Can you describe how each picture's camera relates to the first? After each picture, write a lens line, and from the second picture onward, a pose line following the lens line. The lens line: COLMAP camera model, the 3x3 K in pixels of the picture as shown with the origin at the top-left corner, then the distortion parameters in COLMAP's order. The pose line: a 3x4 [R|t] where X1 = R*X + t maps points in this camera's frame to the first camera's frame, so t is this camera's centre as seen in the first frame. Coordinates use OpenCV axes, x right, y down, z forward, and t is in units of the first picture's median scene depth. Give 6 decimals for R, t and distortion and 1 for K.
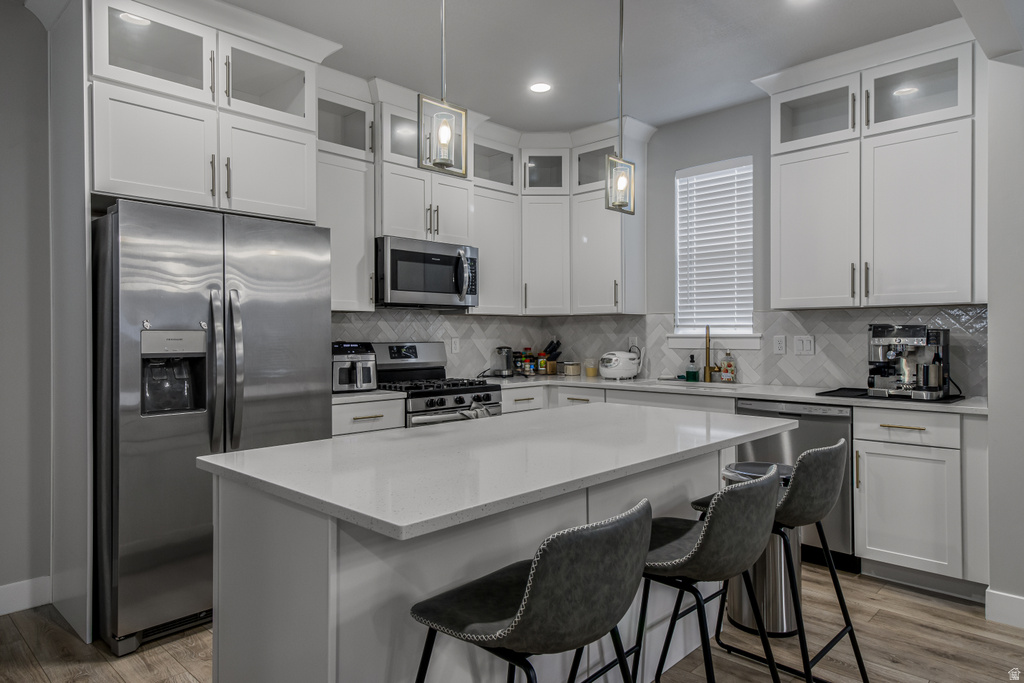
lens RADIAL K [[637.4, 0, 531.2], [0, 637.4, 343.1], [0, 0, 1]] dist [0.004652, 0.002075]
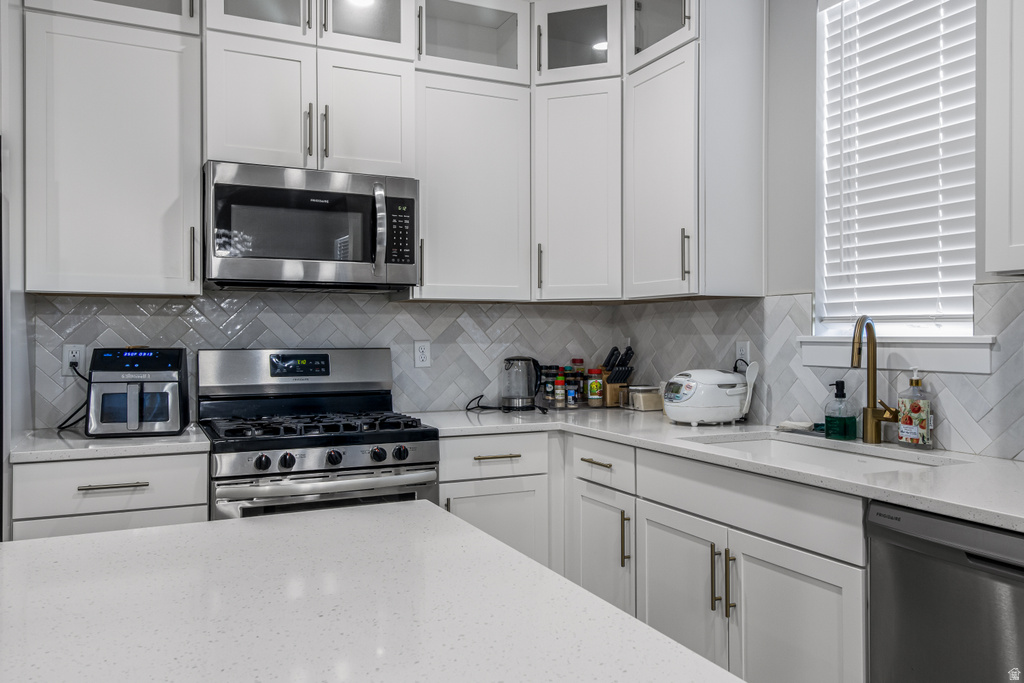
lens RADIAL K [[799.4, 0, 530.4], [0, 799.4, 338.0], [0, 0, 1]] dist [0.029839, -0.011654]
pose [[0.932758, 0.003877, -0.360482, 0.260397], [-0.007572, 0.999932, -0.008839, -0.006076], [0.360423, 0.010974, 0.932724, 0.387598]]
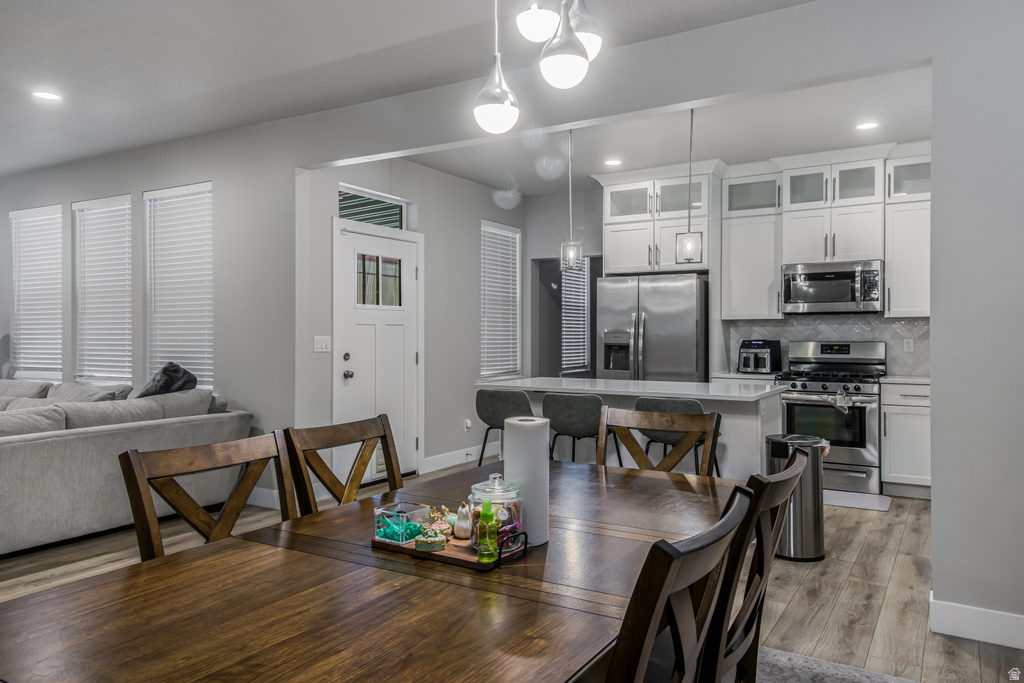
lens RADIAL K [[769.1, 0, 504.6], [0, 769.1, 336.3], [0, 0, 1]] dist [0.061837, 0.002467]
pose [[0.195030, 0.004176, -0.980788, 1.171954], [-0.014032, 0.999900, 0.001468, -0.004371], [0.980697, 0.013476, 0.195069, 0.059930]]
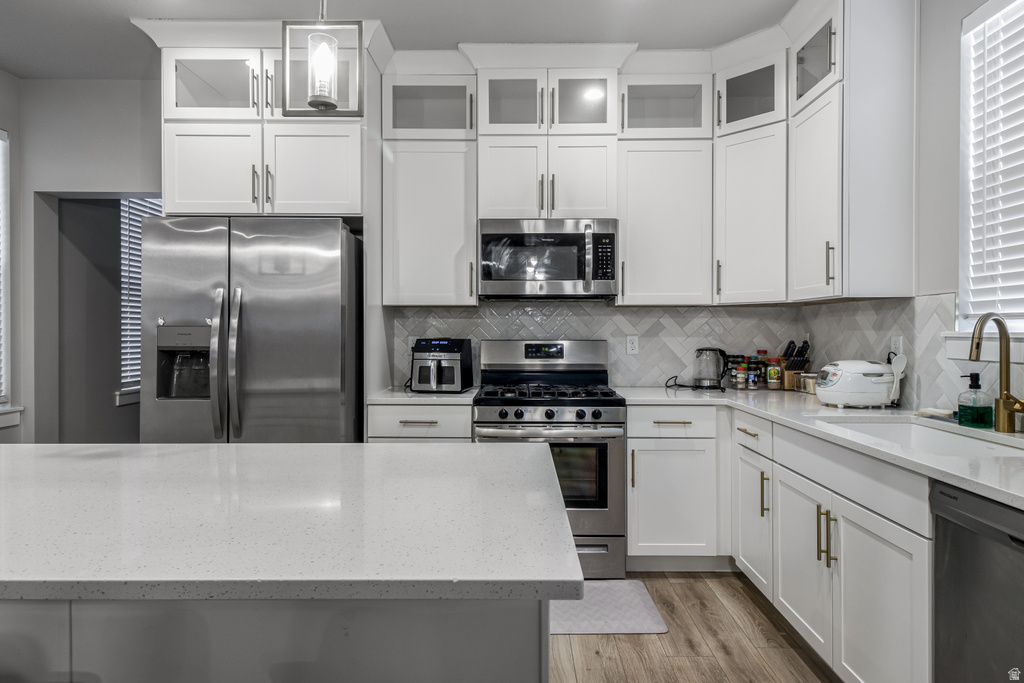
lens RADIAL K [[590.4, 0, 520.6], [0, 590.4, 334.7], [0, 0, 1]] dist [0.022896, -0.012995]
pose [[0.675078, 0.007562, -0.737708, 0.367497], [-0.013035, 0.999914, -0.001679, -0.006594], [0.737631, 0.010750, 0.675118, 0.432691]]
